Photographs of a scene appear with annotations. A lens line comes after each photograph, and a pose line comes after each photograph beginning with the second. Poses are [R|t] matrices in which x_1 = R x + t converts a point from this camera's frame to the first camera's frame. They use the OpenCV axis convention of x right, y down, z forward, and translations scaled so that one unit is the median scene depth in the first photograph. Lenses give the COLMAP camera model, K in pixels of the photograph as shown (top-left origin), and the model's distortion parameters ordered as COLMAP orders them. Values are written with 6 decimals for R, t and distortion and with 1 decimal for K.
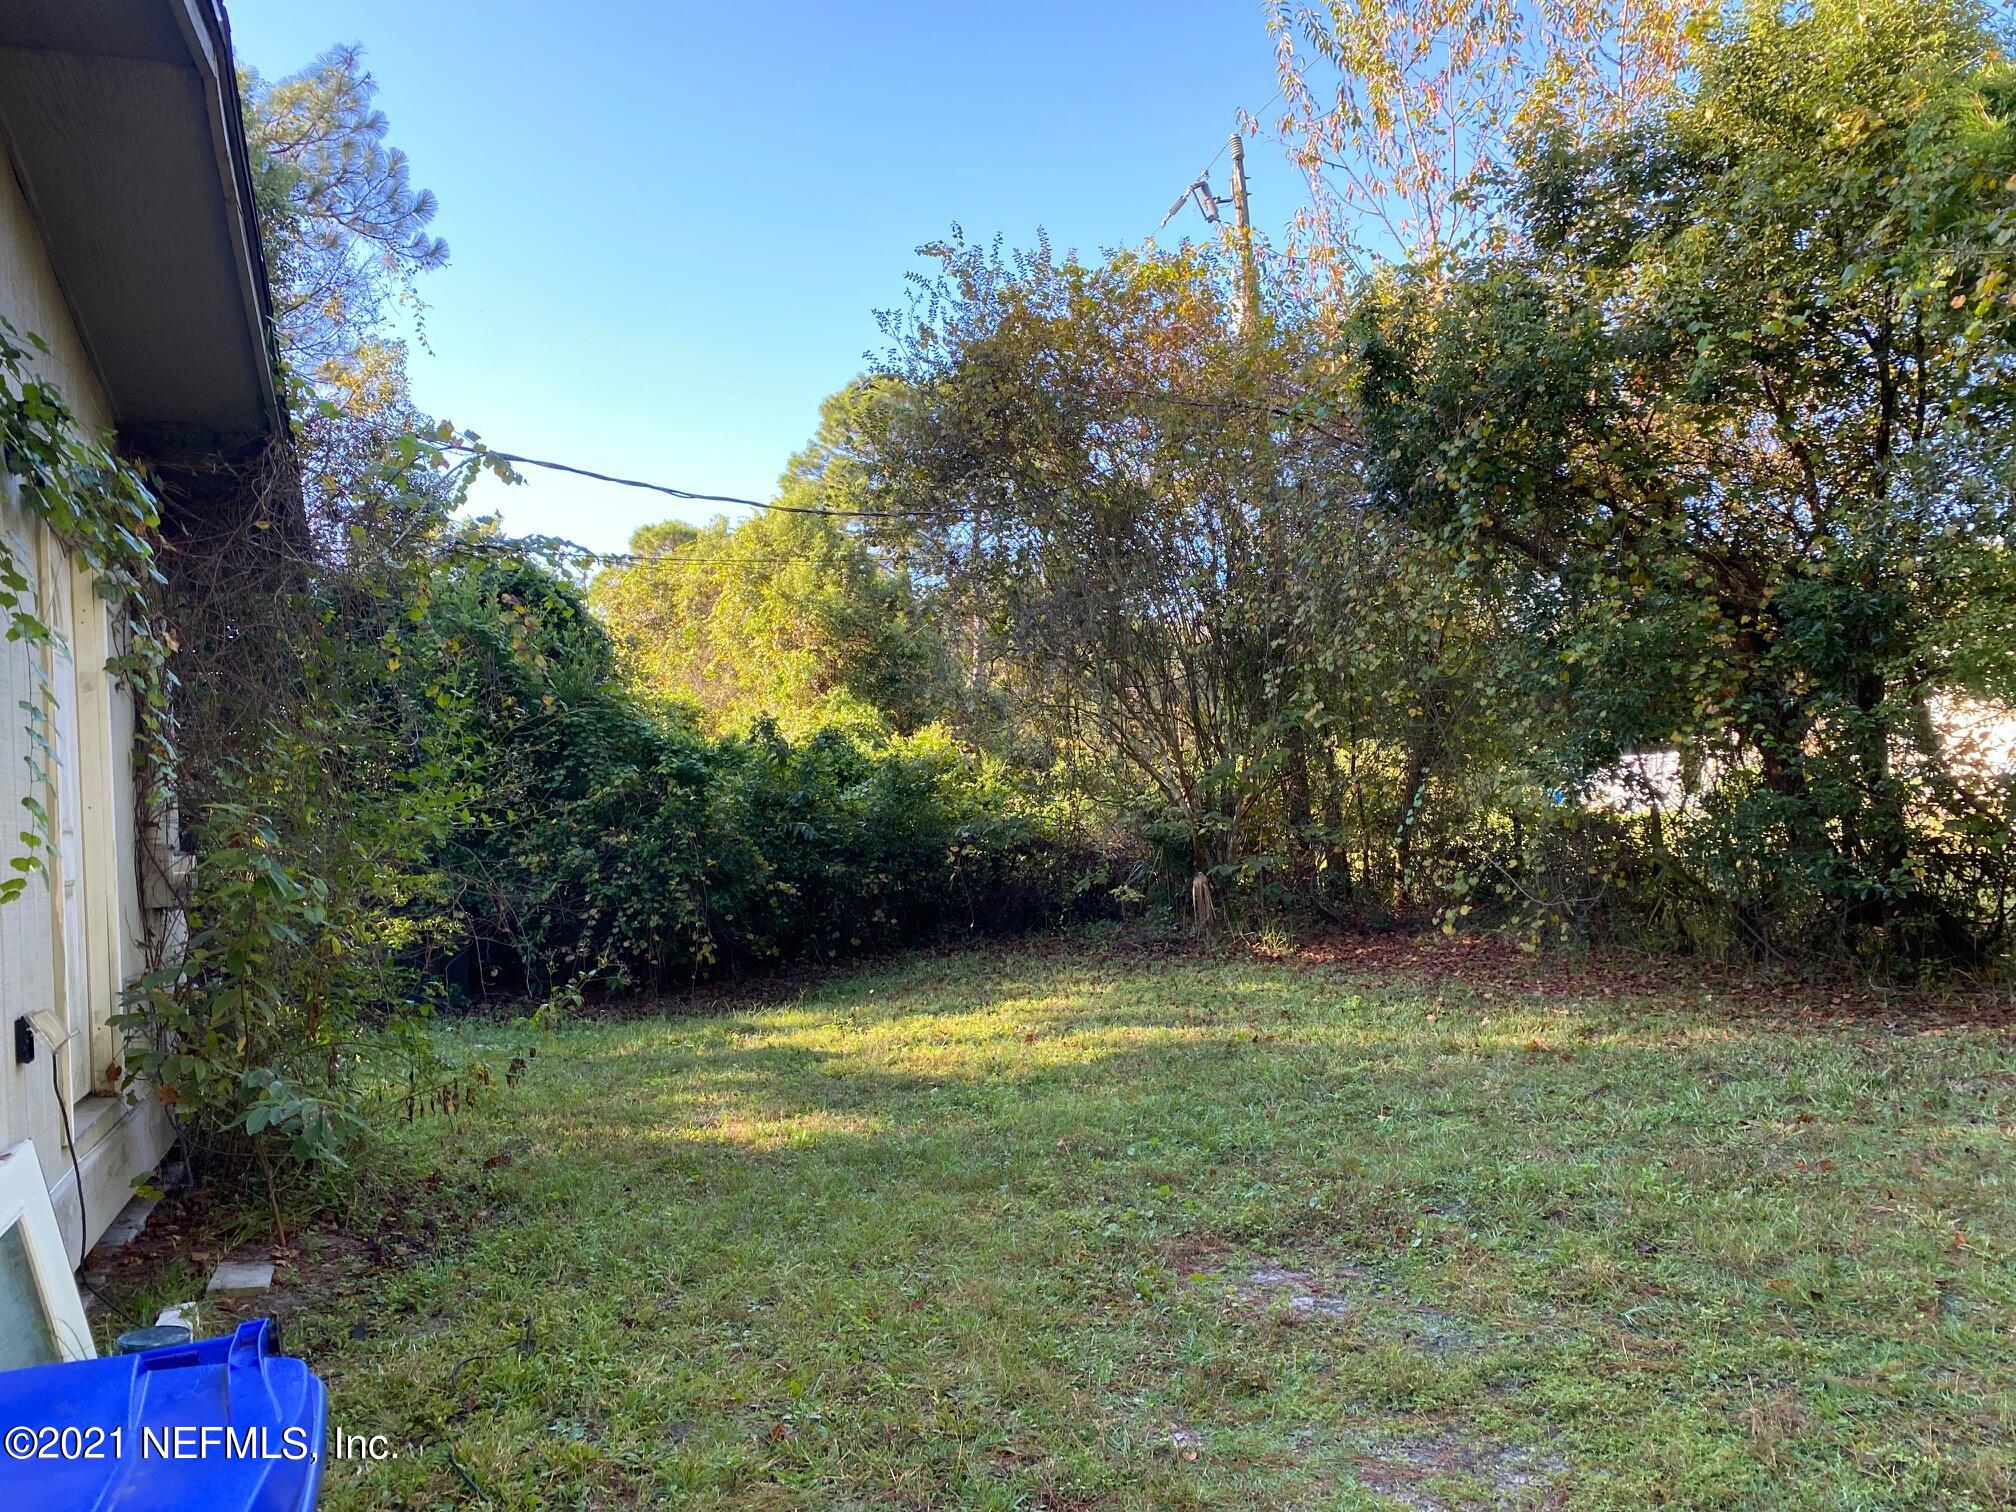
lens RADIAL K [[1470.3, 0, 1008.0], [0, 1470.3, 756.0], [0, 0, 1]] dist [-0.007872, -0.006498]
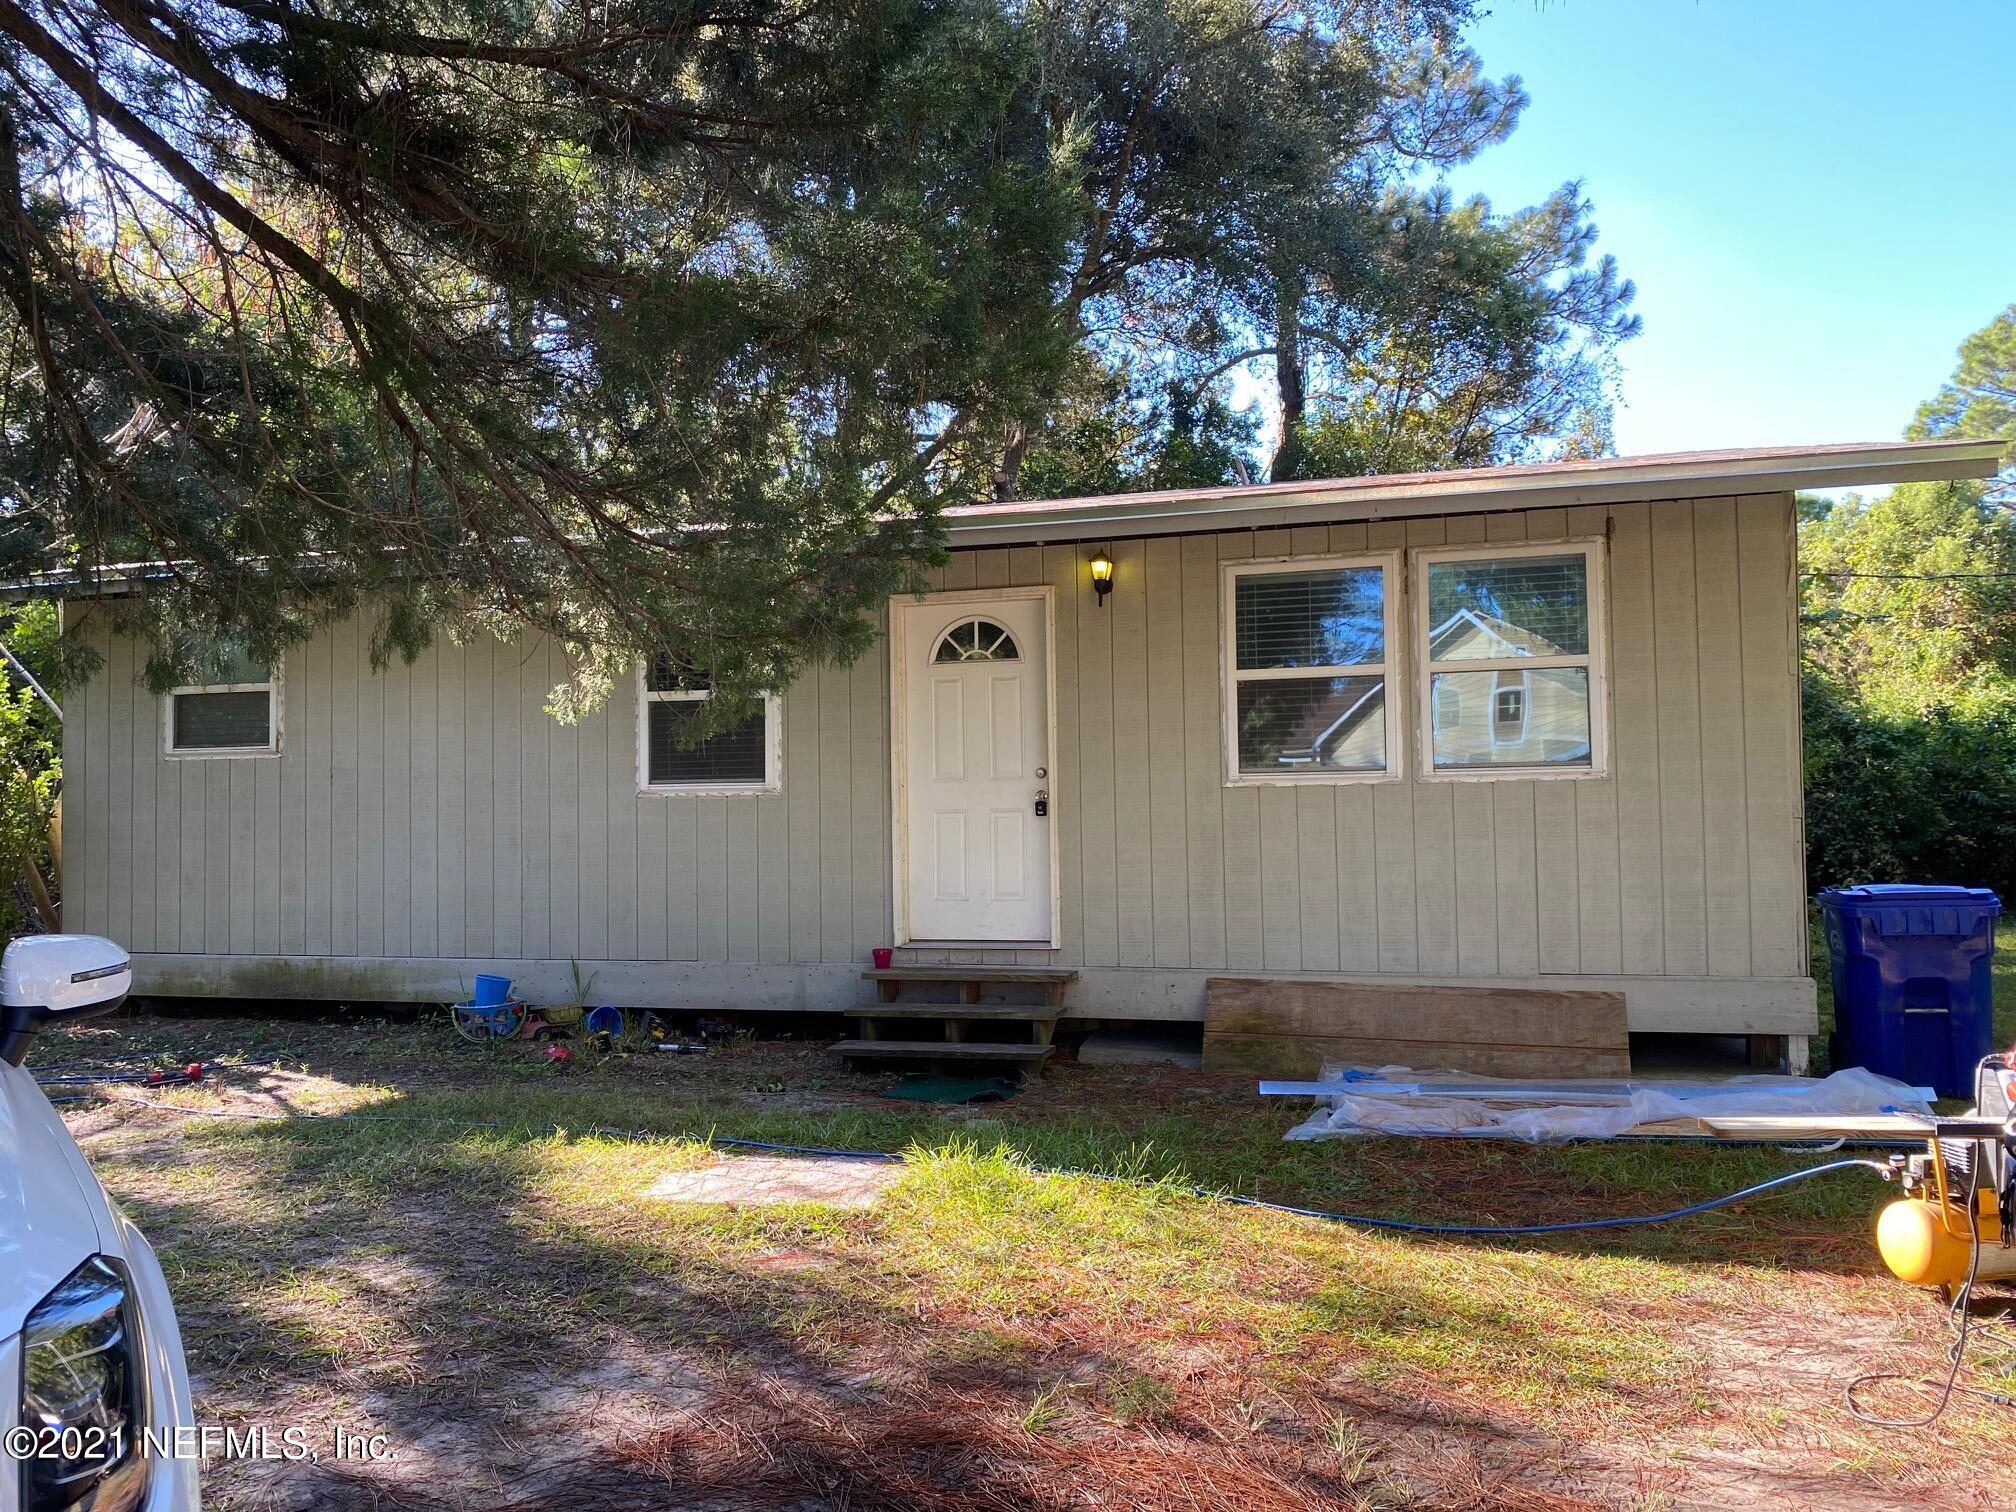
lens RADIAL K [[1470.3, 0, 1008.0], [0, 1470.3, 756.0], [0, 0, 1]] dist [-0.007872, -0.006498]
pose [[0.772634, 0.037856, -0.633722, 0.005398], [-0.020117, 0.999179, 0.035161, -0.005254], [0.634533, -0.014418, 0.772761, -0.217495]]
